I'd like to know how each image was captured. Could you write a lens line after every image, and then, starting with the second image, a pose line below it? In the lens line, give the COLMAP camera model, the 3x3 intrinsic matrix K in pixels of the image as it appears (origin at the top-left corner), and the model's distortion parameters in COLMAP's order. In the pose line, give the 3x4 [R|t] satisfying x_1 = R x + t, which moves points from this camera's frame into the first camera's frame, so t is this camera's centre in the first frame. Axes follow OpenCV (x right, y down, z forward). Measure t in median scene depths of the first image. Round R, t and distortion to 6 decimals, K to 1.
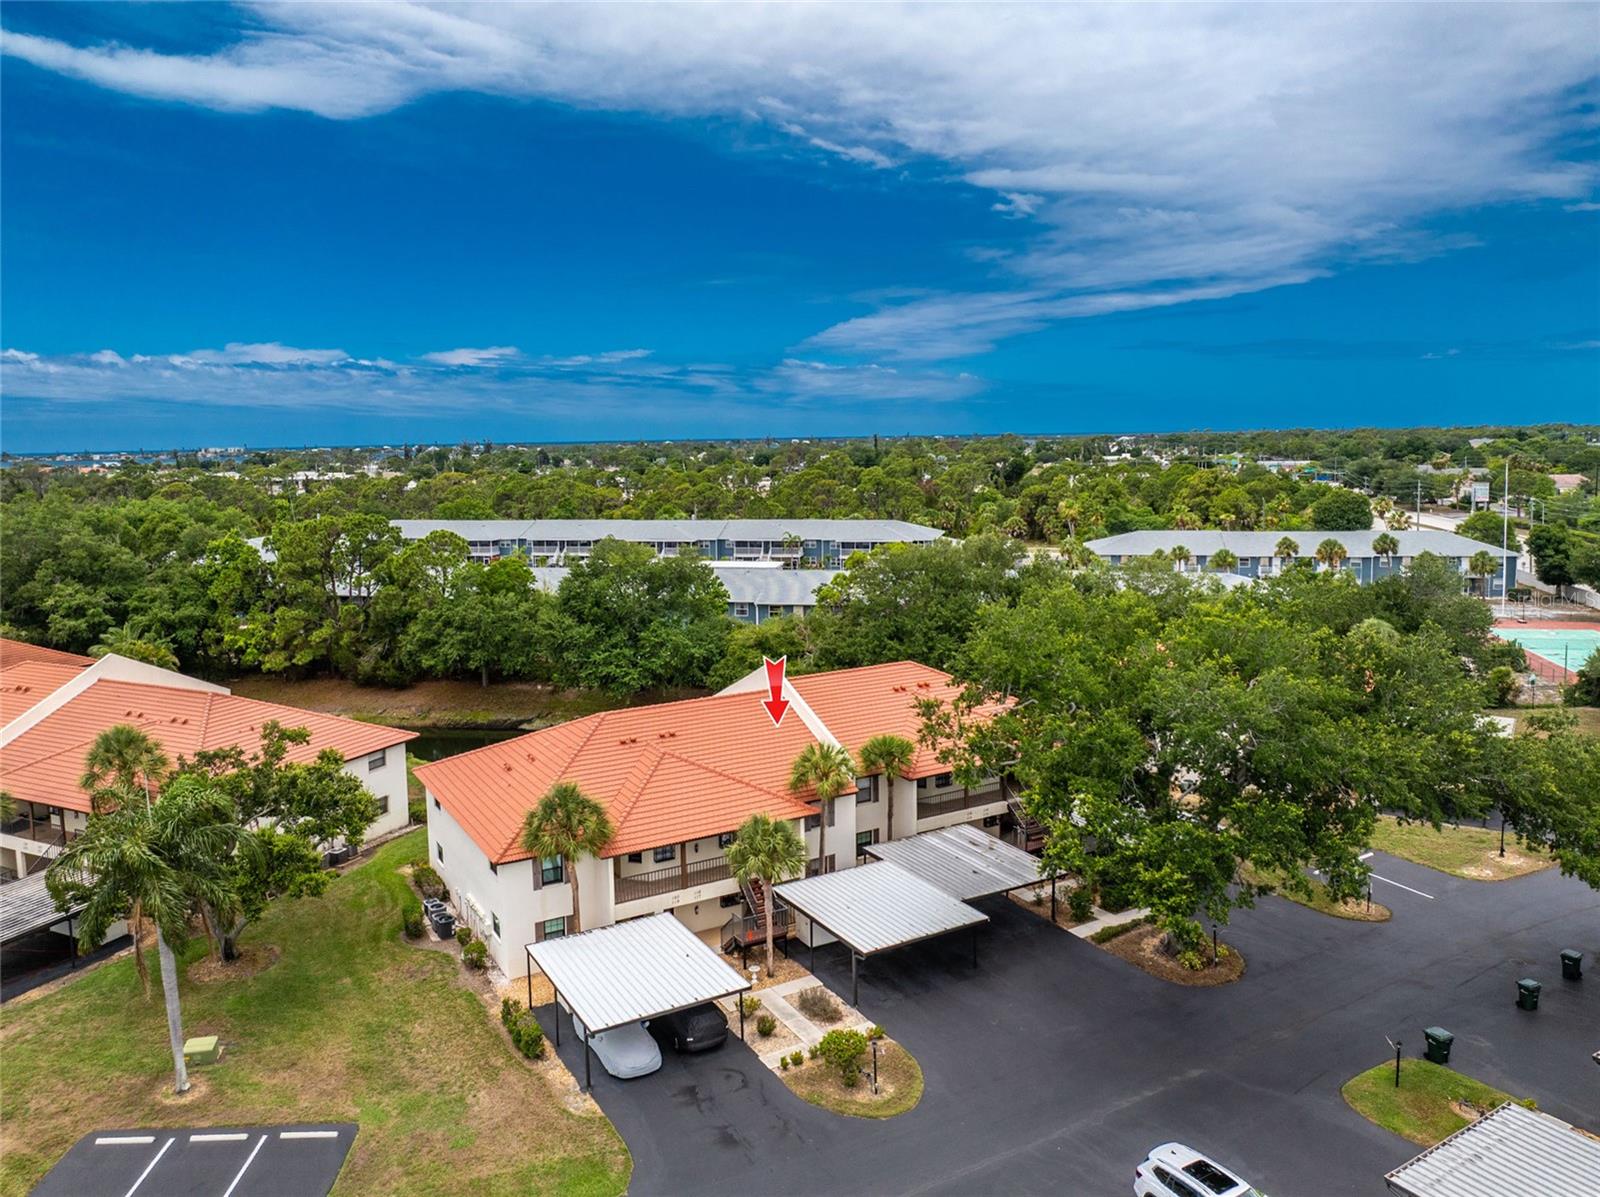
lens RADIAL K [[1137.3, 0, 804.9], [0, 1137.3, 643.4], [0, 0, 1]] dist [-0.033201, 0.002812]
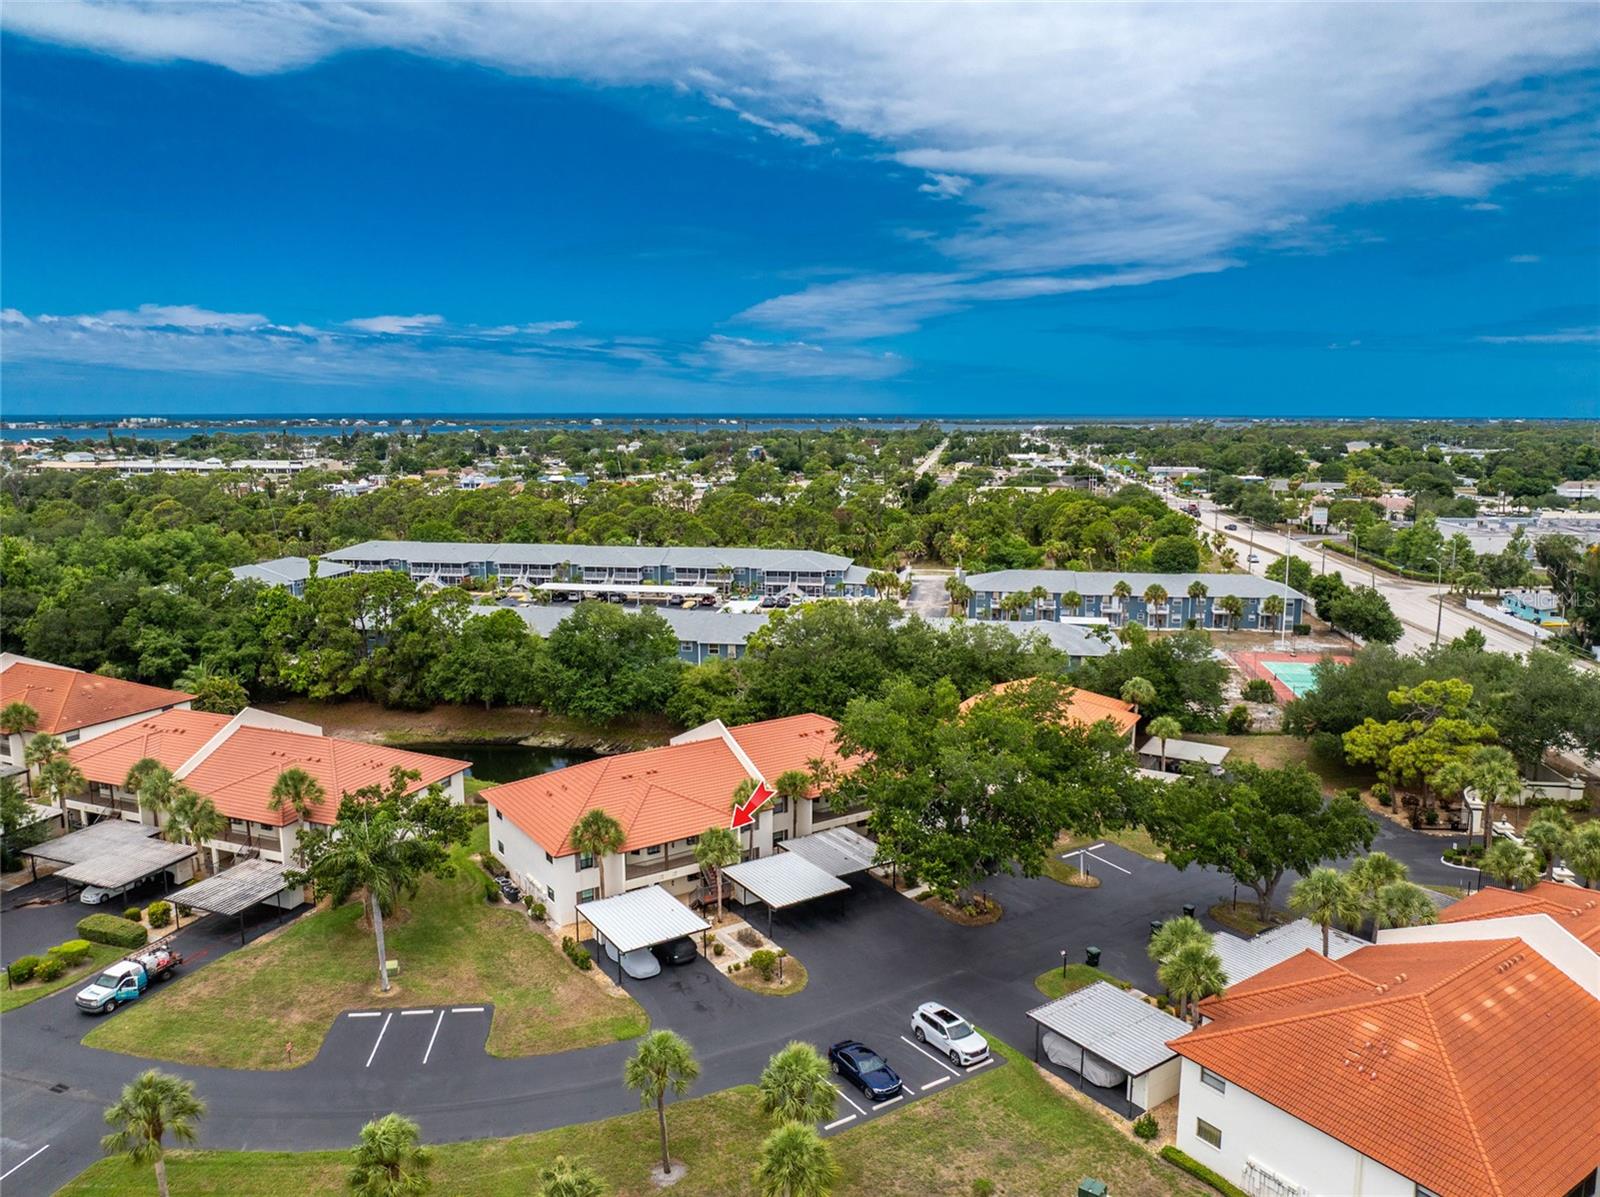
lens RADIAL K [[1108.6, 0, 828.9], [0, 1108.6, 698.7], [0, 0, 1]] dist [-0.028701, 0.000841]
pose [[0.995986, 0.006660, 0.089260, -0.009023], [-0.013346, 0.997131, 0.074515, -0.077736], [-0.088507, -0.075407, 0.993217, -0.298443]]
